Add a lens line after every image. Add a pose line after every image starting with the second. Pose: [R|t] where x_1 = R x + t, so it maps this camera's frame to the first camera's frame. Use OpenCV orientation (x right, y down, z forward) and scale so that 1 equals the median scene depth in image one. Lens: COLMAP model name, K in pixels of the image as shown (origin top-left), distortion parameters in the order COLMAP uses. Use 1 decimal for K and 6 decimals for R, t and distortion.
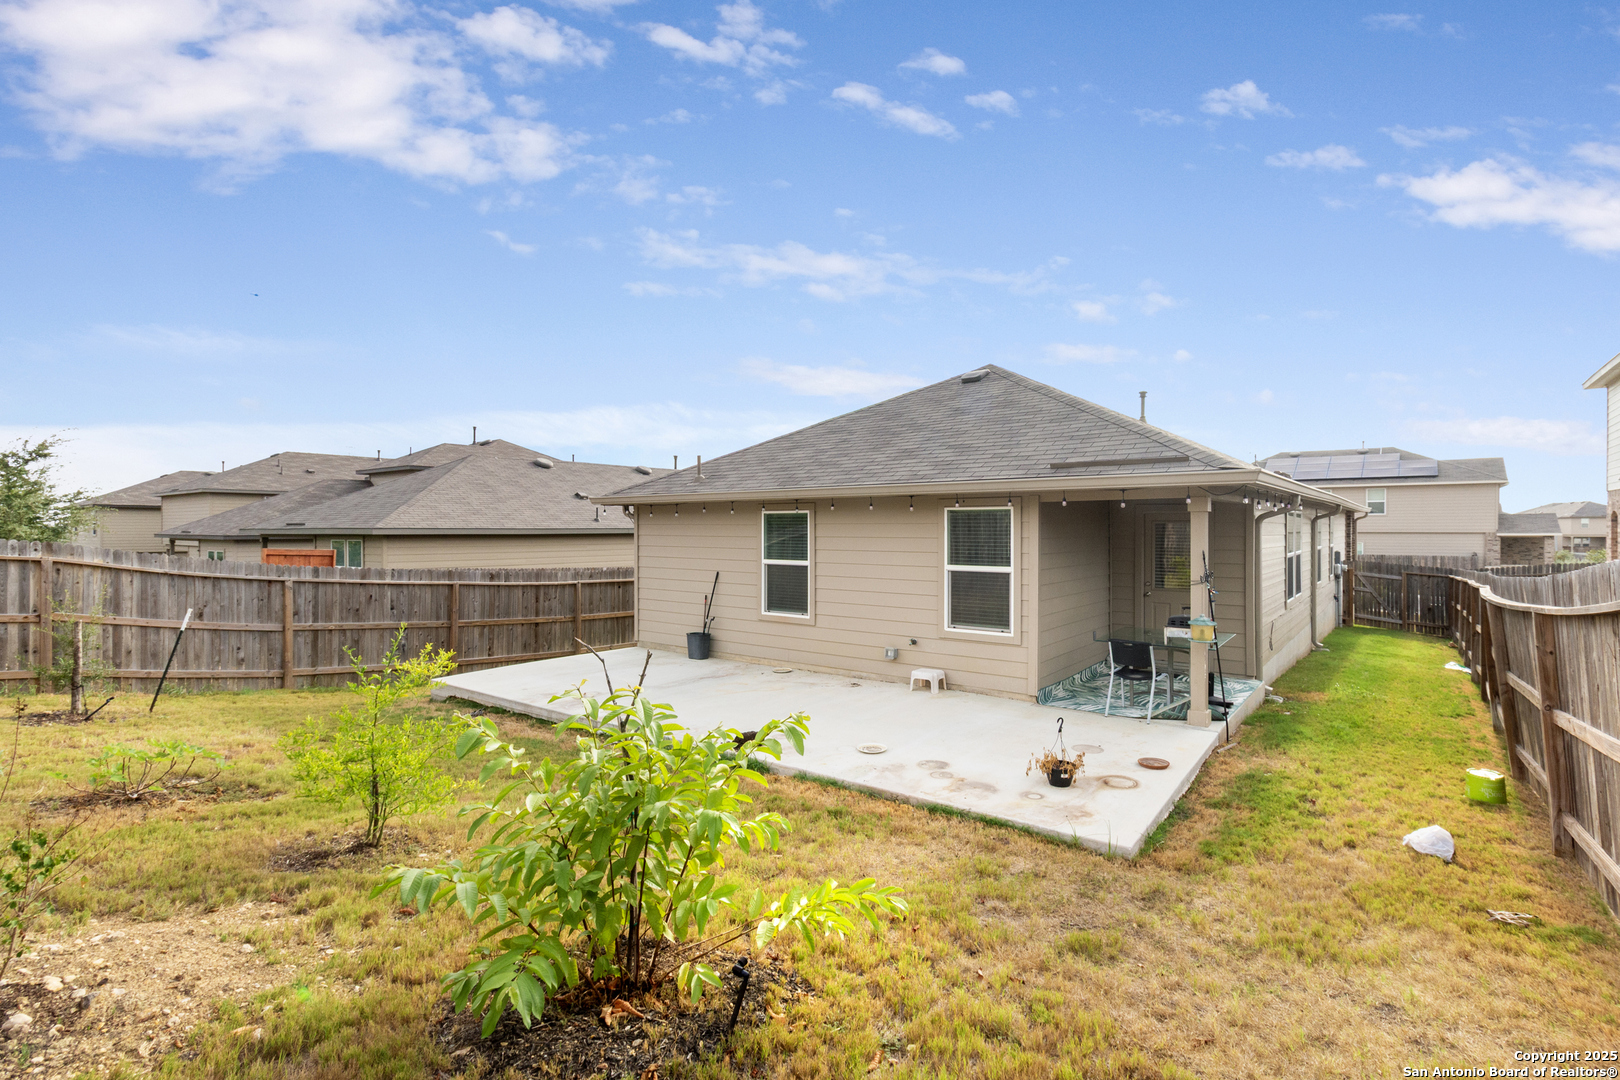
lens RADIAL K [[742.8, 0, 809.1], [0, 742.8, 541.2], [0, 0, 1]] dist [0.003083, 0.000116]
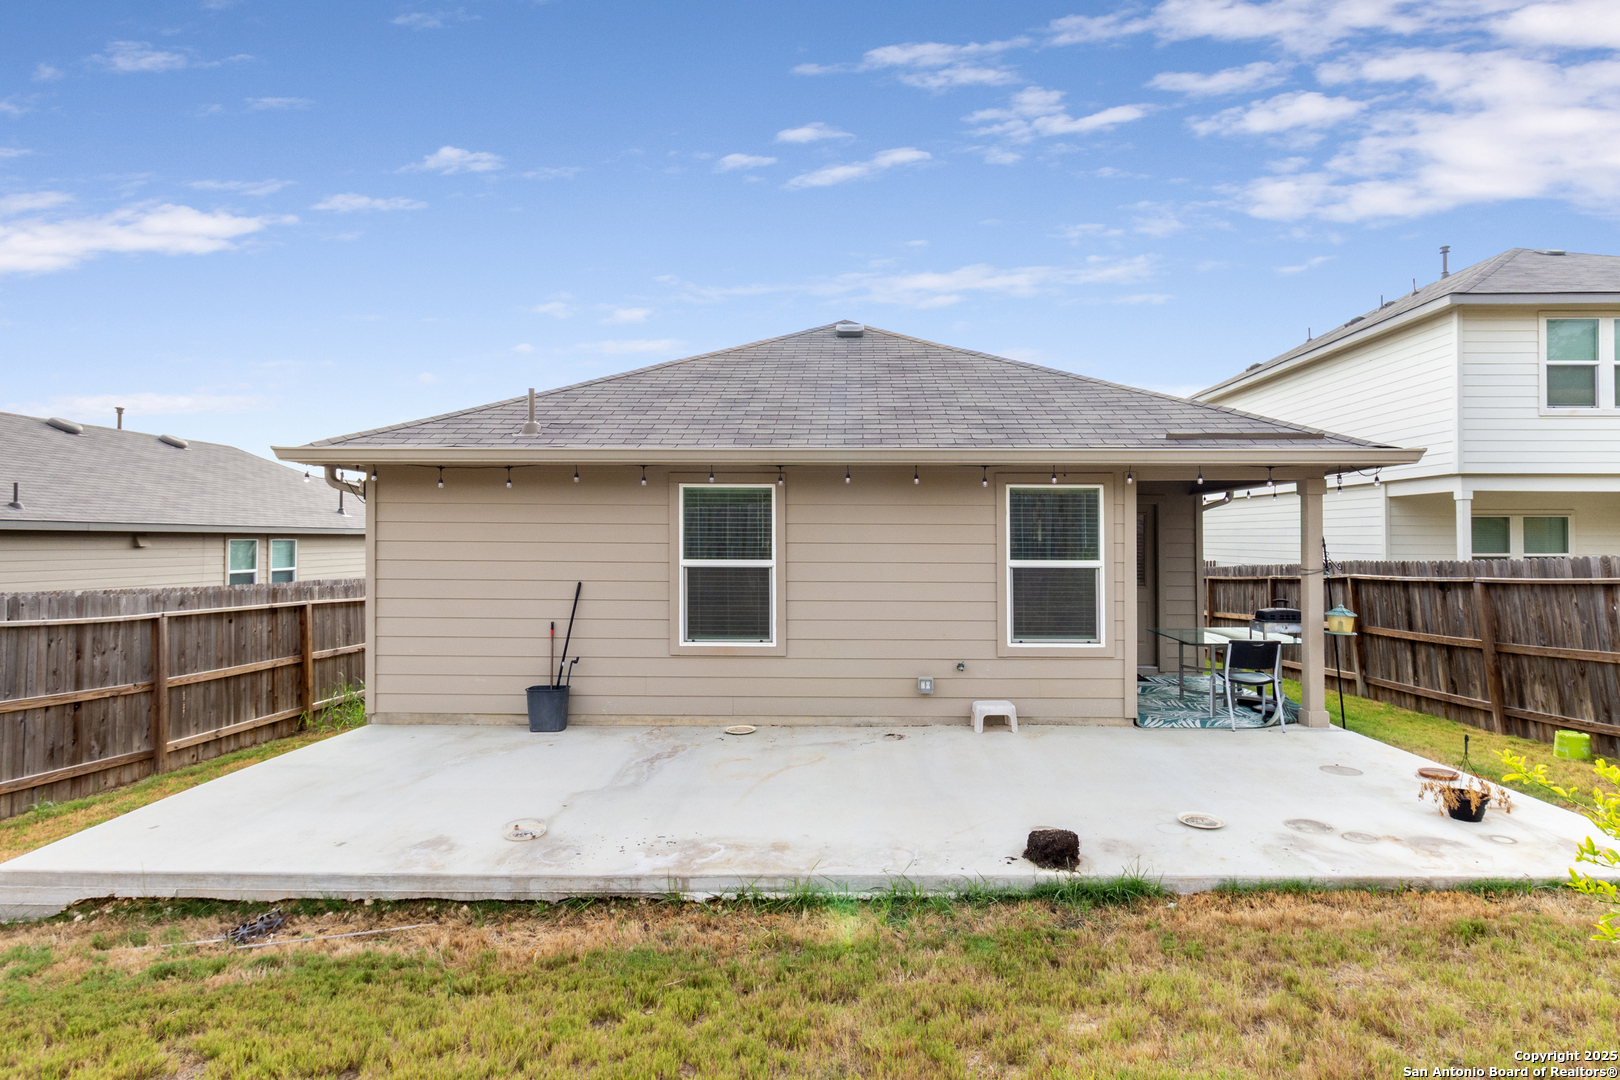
lens RADIAL K [[826.6, 0, 810.8], [0, 826.6, 540.4], [0, 0, 1]] dist [-0.001764, -0.001590]
pose [[0.803302, 0.004660, 0.595554, -0.396217], [0.005307, 0.999874, -0.014982, 0.019427], [-0.595549, 0.015195, 0.803175, 0.366673]]
